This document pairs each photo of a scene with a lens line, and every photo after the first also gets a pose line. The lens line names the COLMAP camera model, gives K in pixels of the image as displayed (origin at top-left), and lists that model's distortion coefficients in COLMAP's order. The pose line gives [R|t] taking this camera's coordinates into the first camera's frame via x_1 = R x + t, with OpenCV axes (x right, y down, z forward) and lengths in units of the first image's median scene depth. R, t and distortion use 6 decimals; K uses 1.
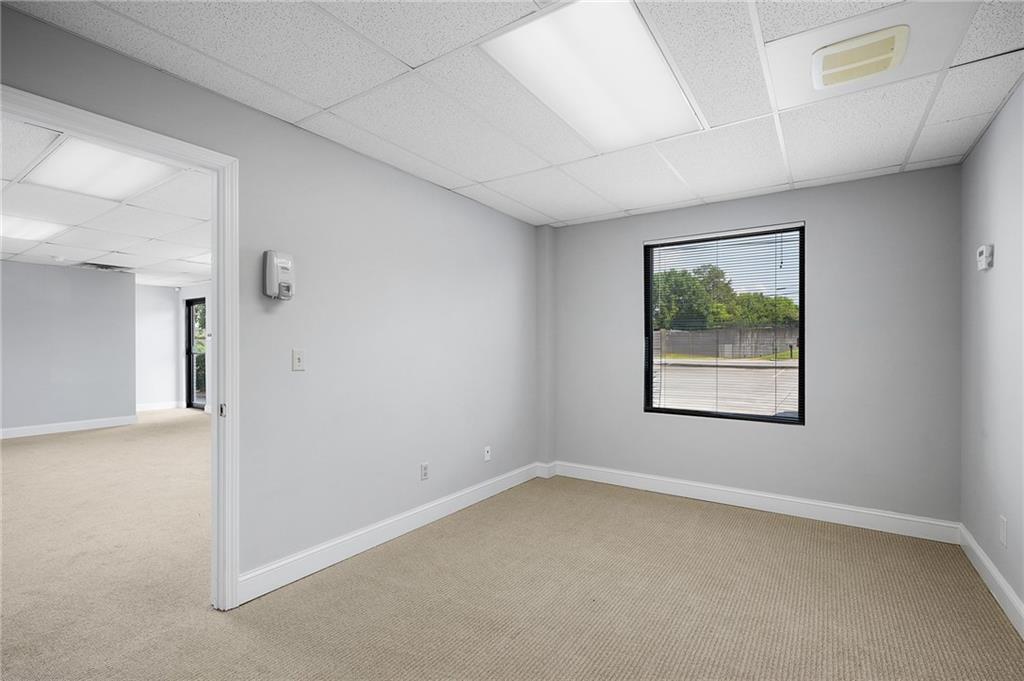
lens RADIAL K [[466.6, 0, 512.0], [0, 466.6, 340.5], [0, 0, 1]] dist [-0.004006, -0.000353]
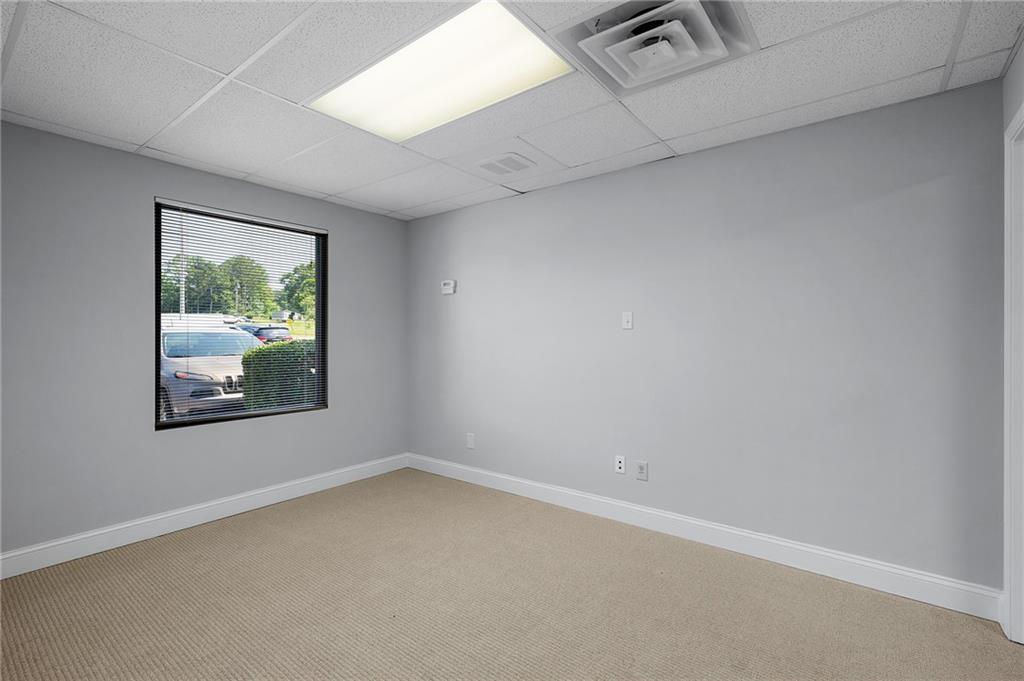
lens RADIAL K [[468.2, 0, 508.7], [0, 468.2, 328.9], [0, 0, 1]] dist [0.000840, 0.000170]
pose [[0.067338, 0.018659, 0.997556, -0.495829], [-0.008963, 0.999796, -0.018095, 0.004454], [-0.997690, -0.007722, 0.067492, 0.478898]]
